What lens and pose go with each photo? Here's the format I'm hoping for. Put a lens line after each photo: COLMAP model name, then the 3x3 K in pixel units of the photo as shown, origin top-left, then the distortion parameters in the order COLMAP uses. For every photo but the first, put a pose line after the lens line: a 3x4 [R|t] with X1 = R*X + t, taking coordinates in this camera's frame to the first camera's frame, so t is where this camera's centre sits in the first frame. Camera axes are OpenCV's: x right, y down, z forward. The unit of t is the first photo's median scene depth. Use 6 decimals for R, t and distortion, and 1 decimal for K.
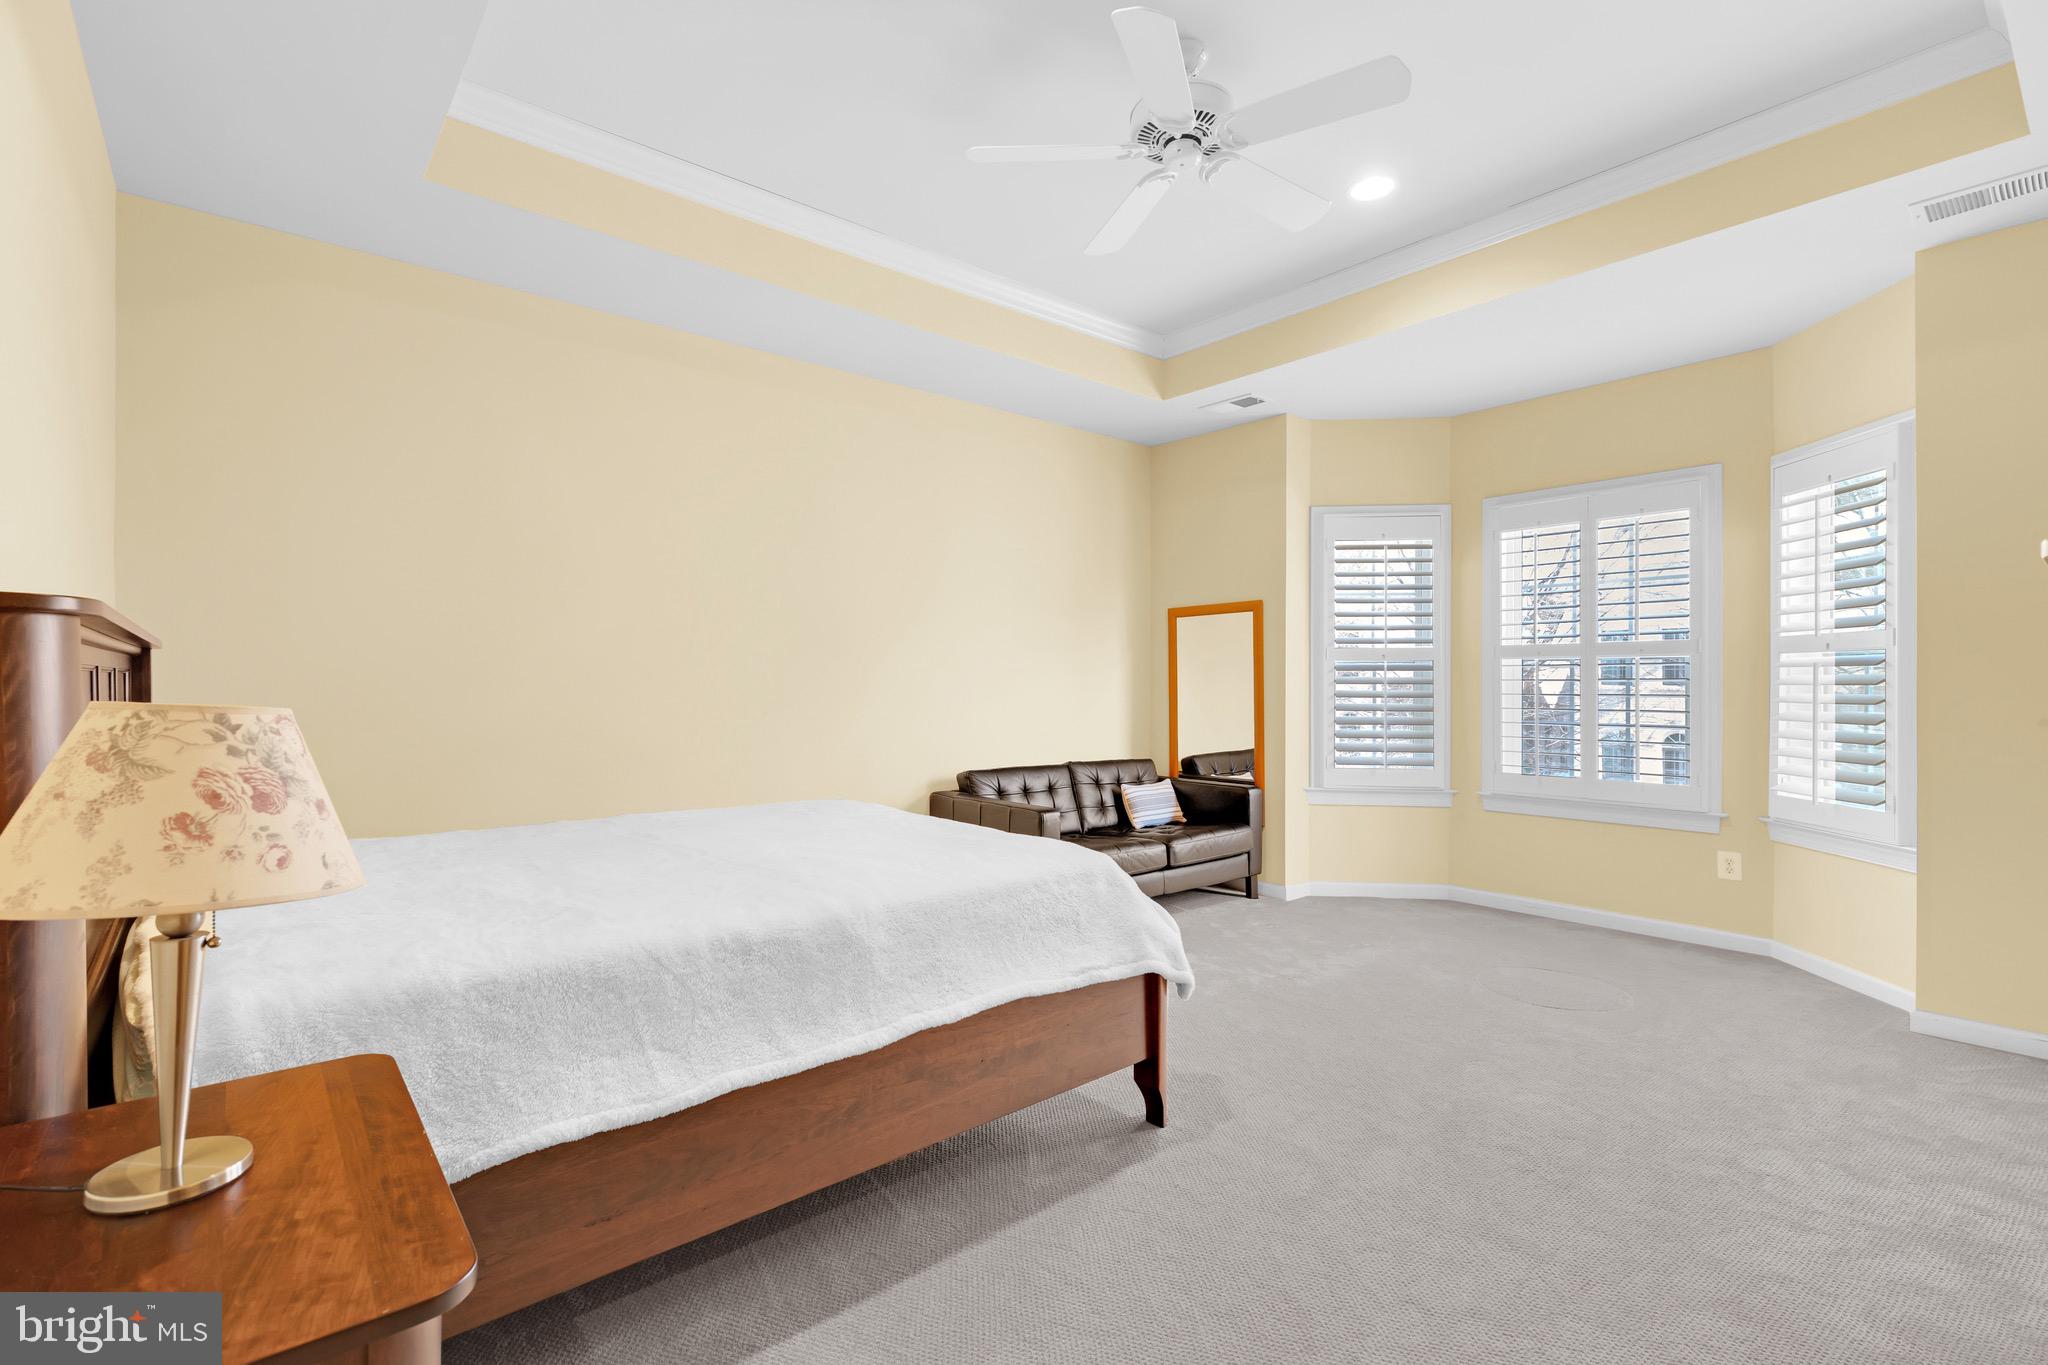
lens RADIAL K [[933.9, 0, 1013.5], [0, 933.9, 688.5], [0, 0, 1]] dist [0.003762, 0.000363]
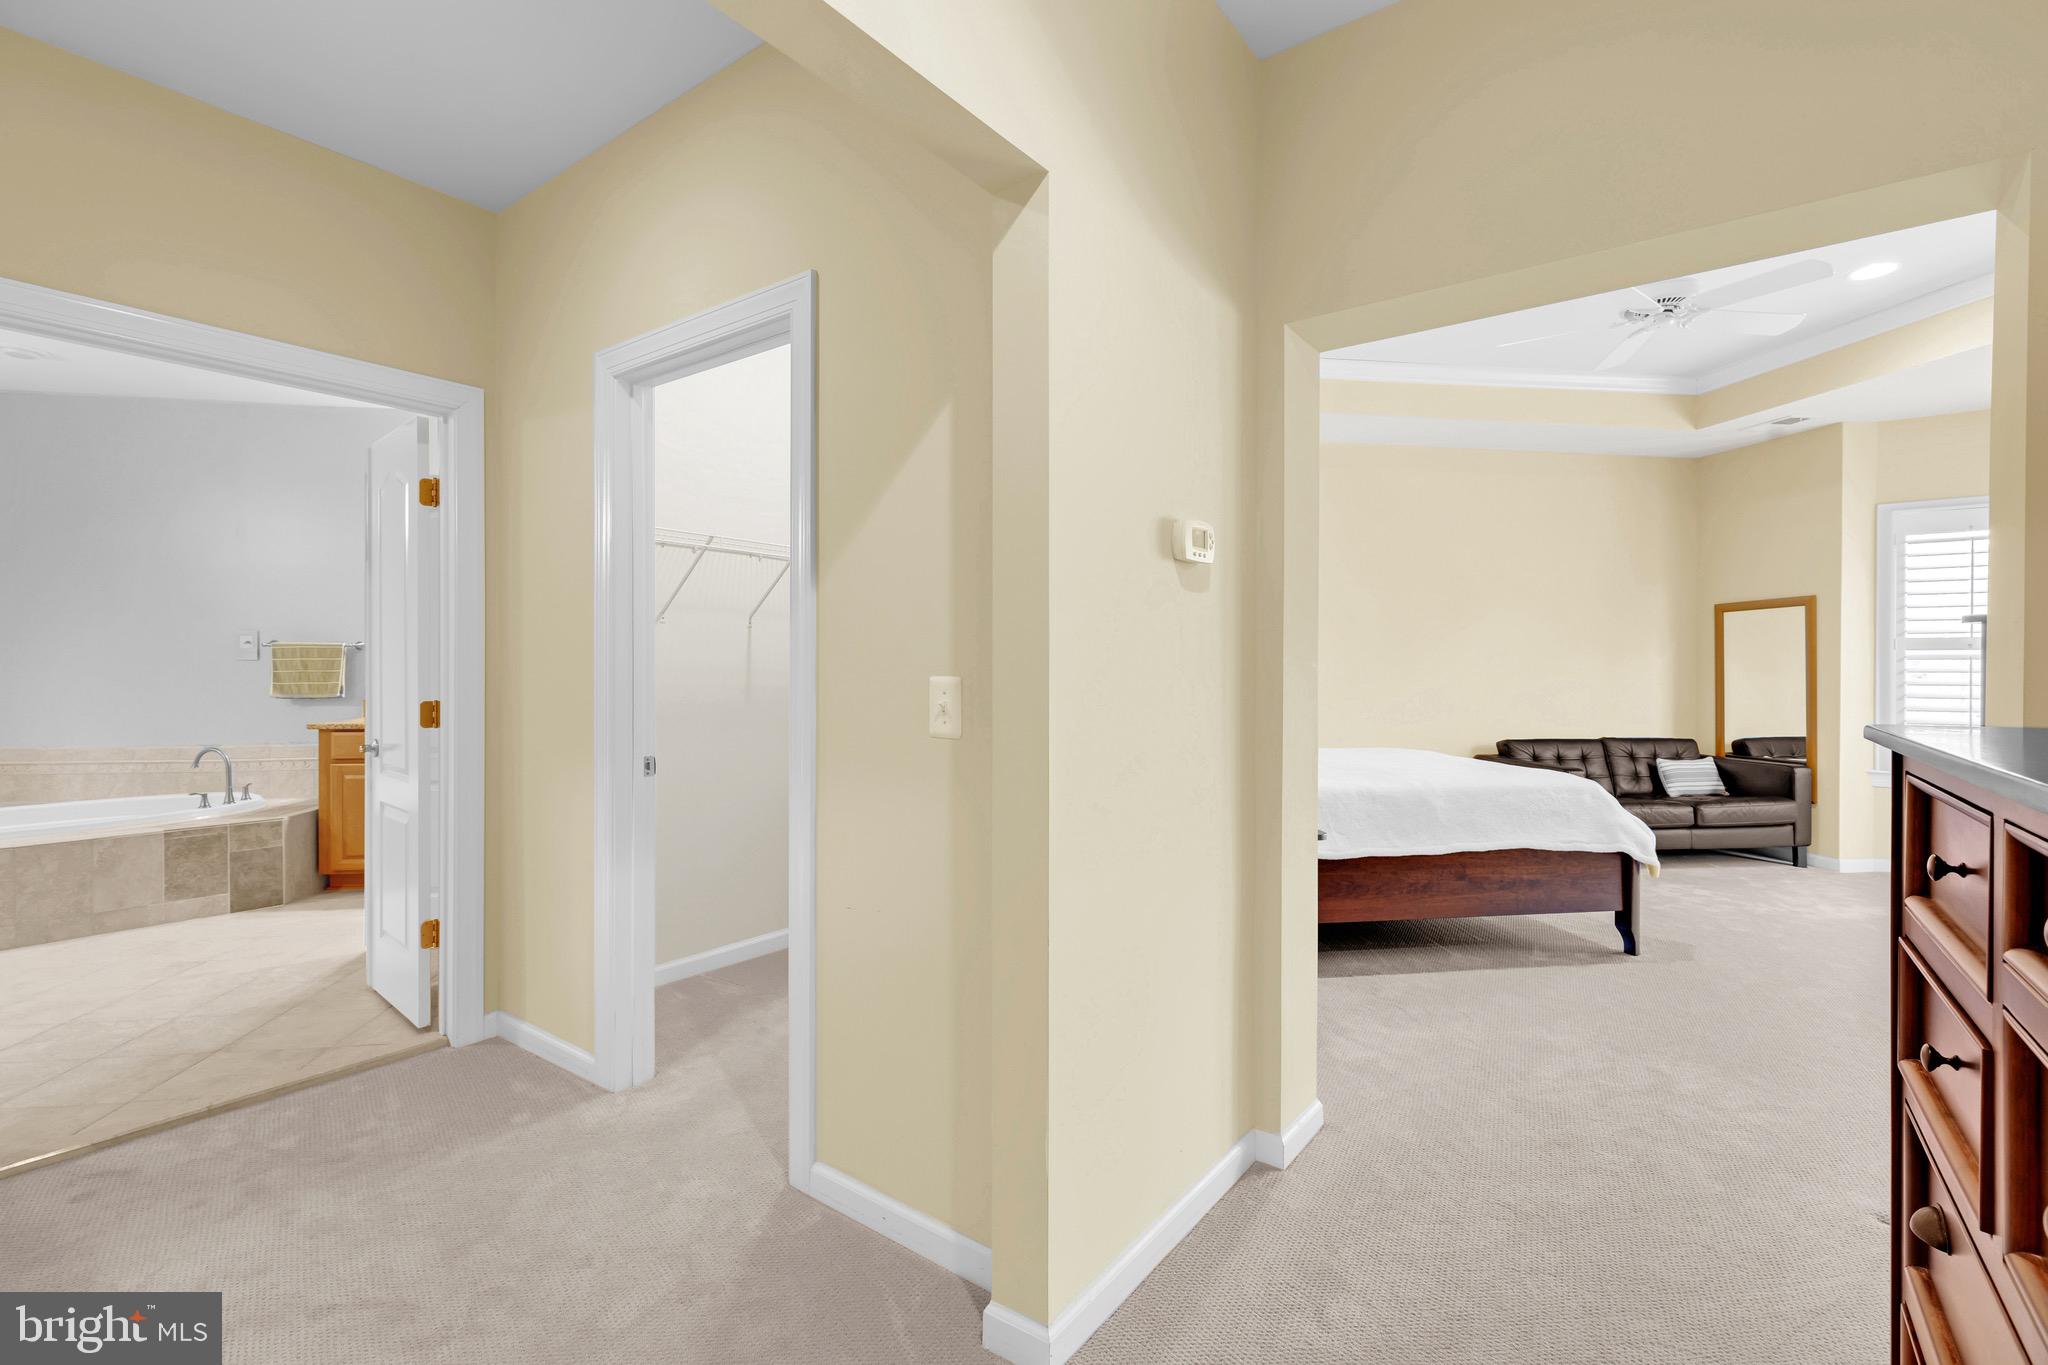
lens RADIAL K [[919.2, 0, 1012.9], [0, 919.2, 677.5], [0, 0, 1]] dist [0.002026, 0.000367]
pose [[0.847346, 0.001763, -0.531038, 0.045162], [-0.001046, 0.999998, 0.001650, 0.000111], [0.531040, -0.000843, 0.847346, -0.415907]]
